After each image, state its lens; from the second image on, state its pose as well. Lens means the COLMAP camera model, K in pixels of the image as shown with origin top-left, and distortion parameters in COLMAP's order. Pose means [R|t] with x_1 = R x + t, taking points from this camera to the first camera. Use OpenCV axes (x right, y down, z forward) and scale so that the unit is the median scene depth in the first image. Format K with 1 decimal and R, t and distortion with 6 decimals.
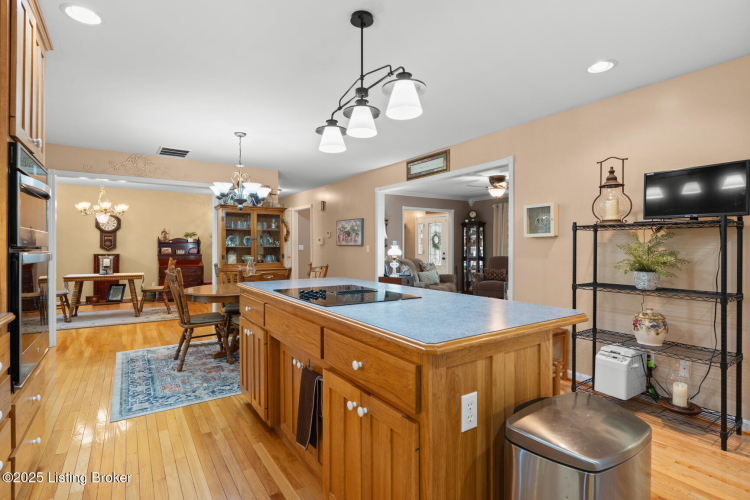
lens RADIAL K [[373.2, 0, 379.2], [0, 373.2, 248.0], [0, 0, 1]] dist [-0.004422, 0.000009]
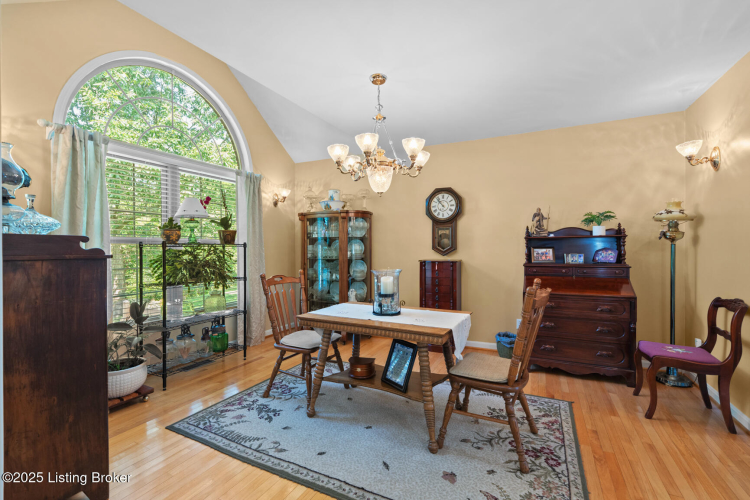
lens RADIAL K [[346.5, 0, 374.3], [0, 346.5, 250.3], [0, 0, 1]] dist [-0.002557, 0.000741]
pose [[0.504675, 0.003557, -0.863302, -0.306271], [0.004141, 0.999970, 0.006541, -0.002909], [0.863299, -0.006876, 0.504646, 0.602756]]
